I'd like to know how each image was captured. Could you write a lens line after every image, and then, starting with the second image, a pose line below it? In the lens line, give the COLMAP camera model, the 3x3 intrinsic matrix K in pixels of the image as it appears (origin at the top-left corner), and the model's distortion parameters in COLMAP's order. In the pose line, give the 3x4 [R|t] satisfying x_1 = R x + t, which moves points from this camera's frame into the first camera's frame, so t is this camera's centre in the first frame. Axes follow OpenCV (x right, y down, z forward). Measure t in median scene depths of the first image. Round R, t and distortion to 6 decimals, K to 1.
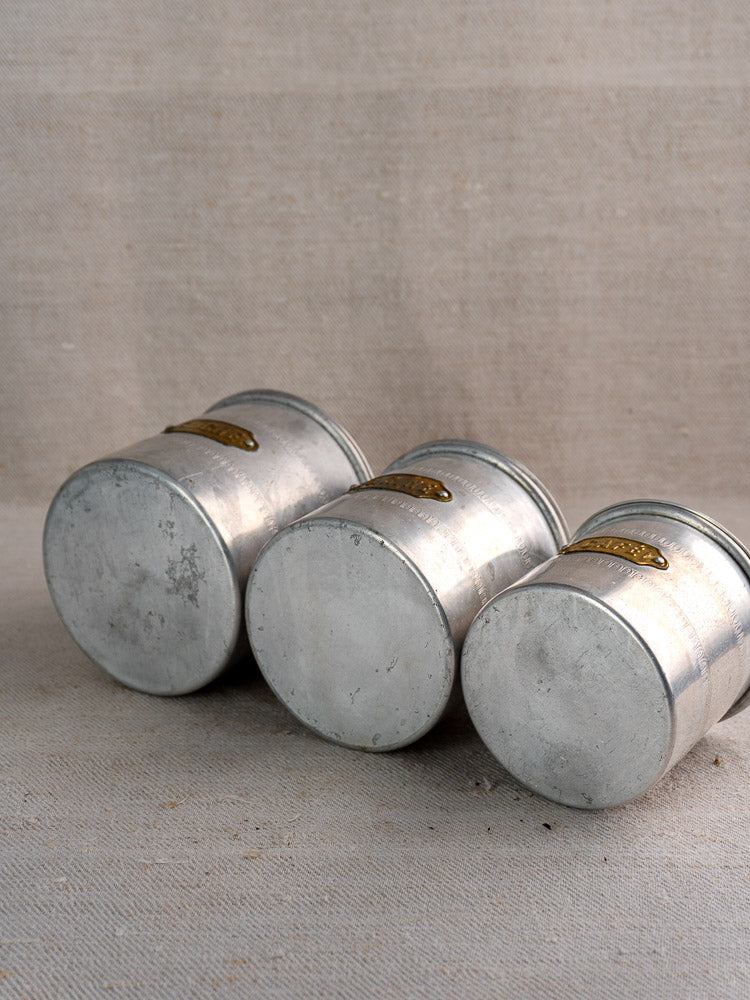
lens RADIAL K [[1456.7, 0, 385.6], [0, 1456.7, 463.1], [0, 0, 1]] dist [0.048012, 0.000000]
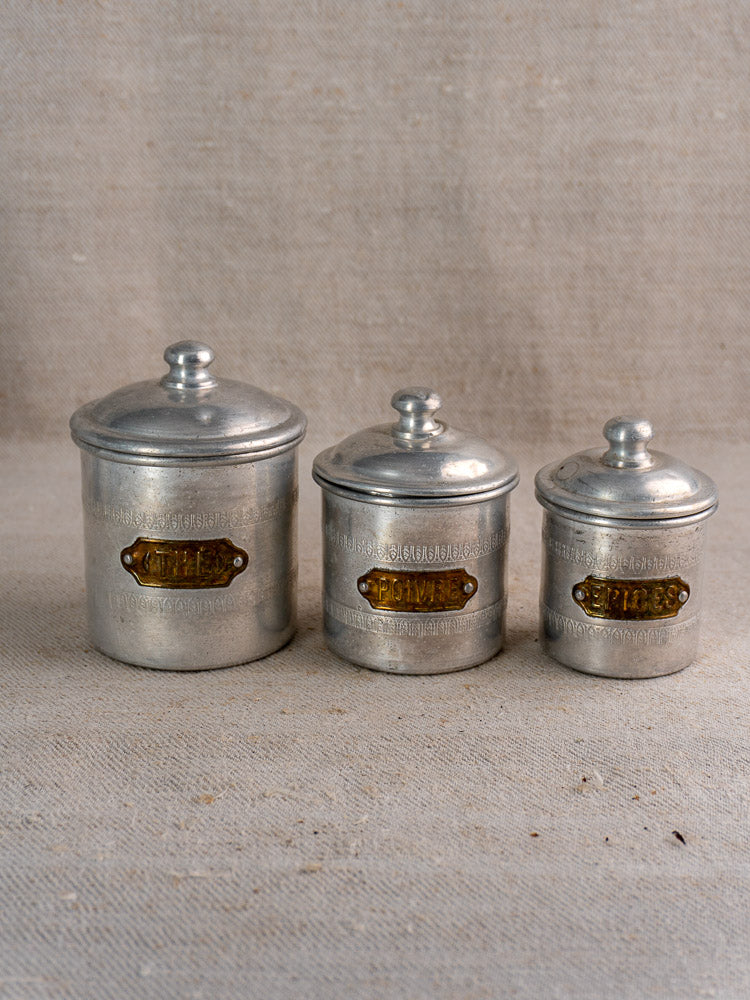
lens RADIAL K [[1456.7, 0, 390.9], [0, 1456.7, 458.7], [0, 0, 1]] dist [0.048012, 0.000000]
pose [[0.999818, 0.018578, 0.004264, -0.033528], [-0.018662, 0.999611, 0.020709, 0.017783], [-0.003877, -0.020785, 0.999776, 0.128435]]
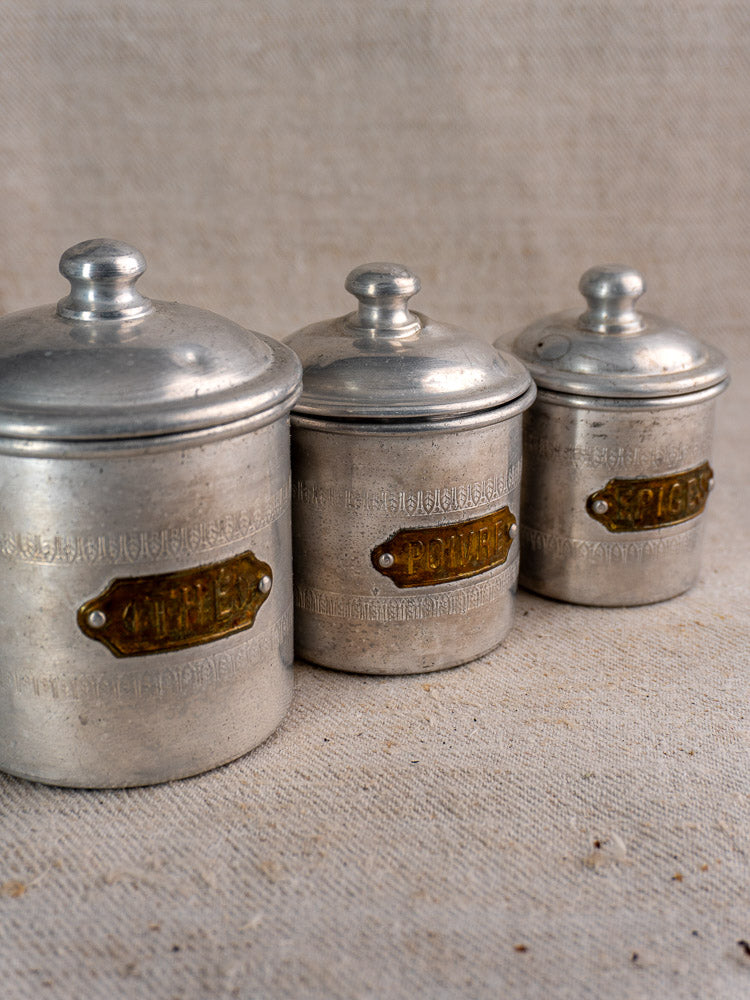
lens RADIAL K [[1456.7, 0, 389.2], [0, 1456.7, 450.9], [0, 0, 1]] dist [0.048012, 0.000000]
pose [[0.999946, 0.008822, 0.005506, -0.011317], [-0.009199, 0.997313, 0.072683, 0.025227], [-0.004850, -0.072730, 0.997340, 0.315055]]
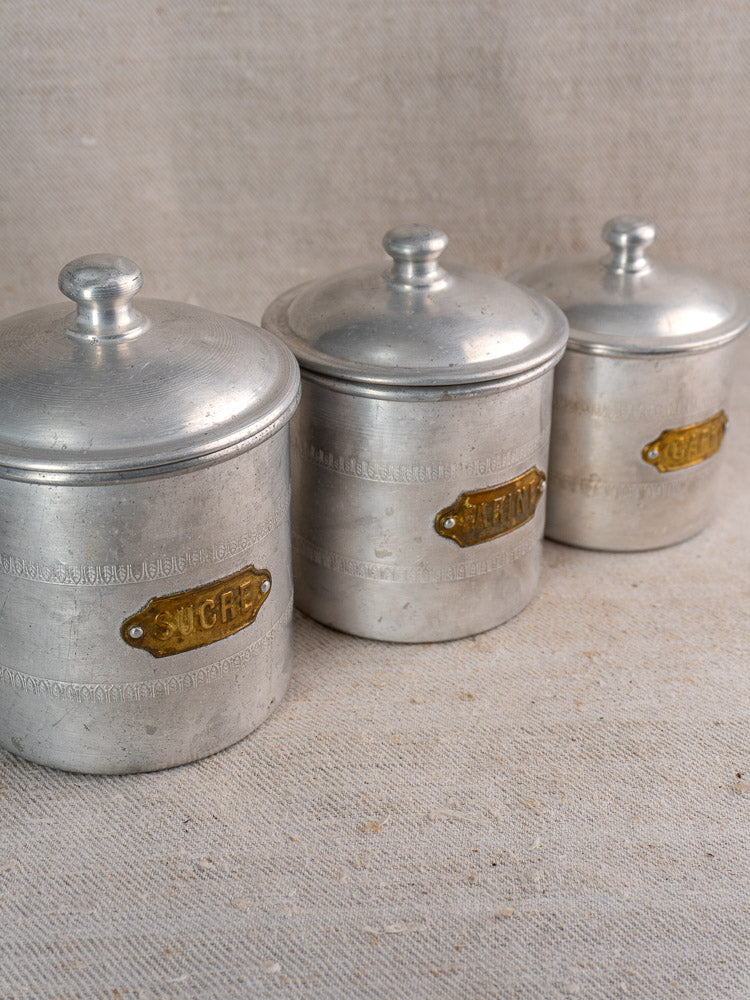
lens RADIAL K [[1456.7, 0, 380.5], [0, 1456.7, 441.1], [0, 0, 1]] dist [0.048012, 0.000000]
pose [[0.995914, -0.024850, 0.086825, -0.132248], [0.005712, 0.976807, 0.214047, -0.089956], [-0.090130, -0.212677, 0.972957, 0.175827]]
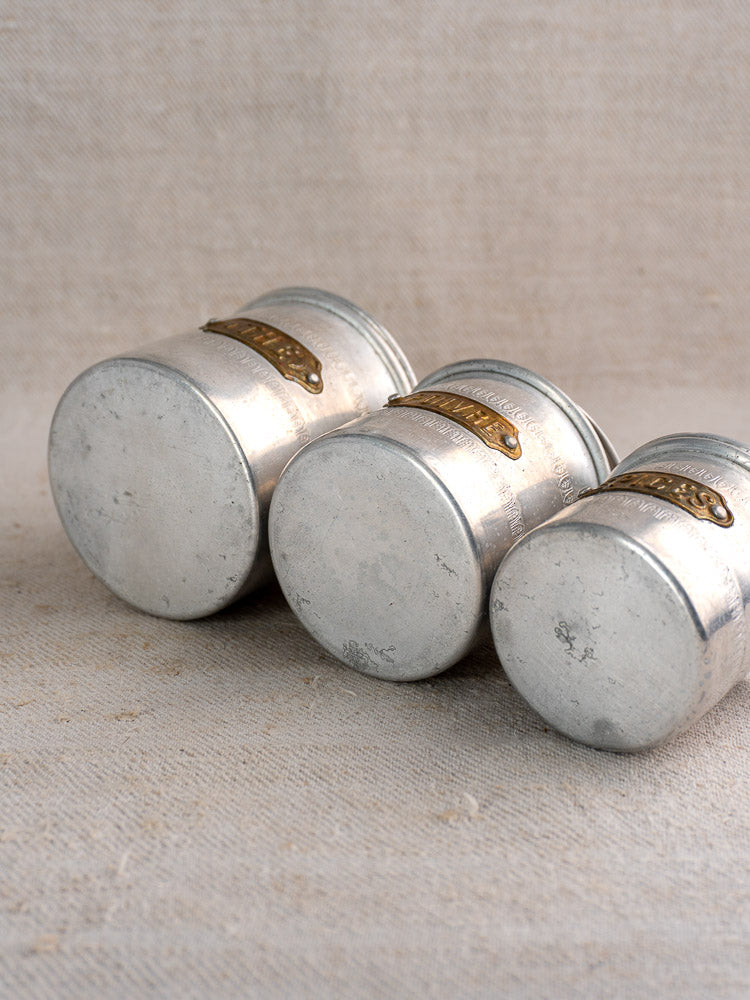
lens RADIAL K [[1456.7, 0, 375.1], [0, 1456.7, 494.6], [0, 0, 1]] dist [0.048012, 0.000000]
pose [[0.999104, 0.002390, 0.042249, 0.004377], [-0.004153, 0.999122, 0.041694, 0.046984], [-0.042112, -0.041832, 0.998237, 0.277264]]
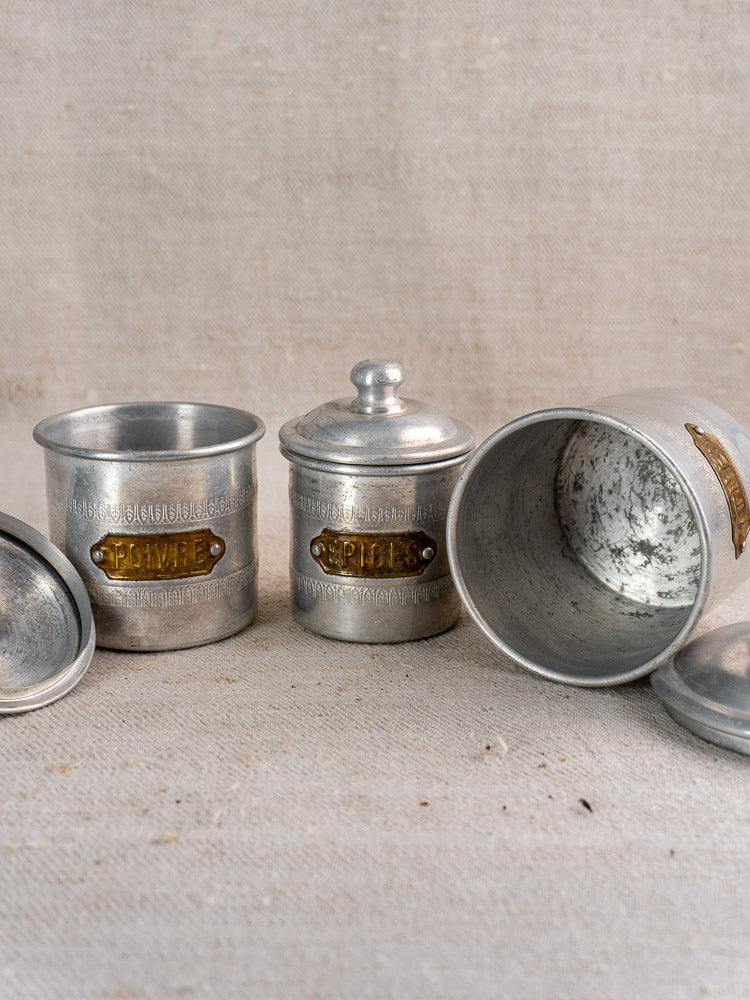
lens RADIAL K [[1456.7, 0, 389.4], [0, 1456.7, 453.9], [0, 0, 1]] dist [0.048012, 0.000000]
pose [[0.999838, 0.017942, 0.001341, 0.006802], [-0.017920, 0.999725, -0.015111, 0.056092], [-0.001611, 0.015085, 0.999885, 0.179184]]
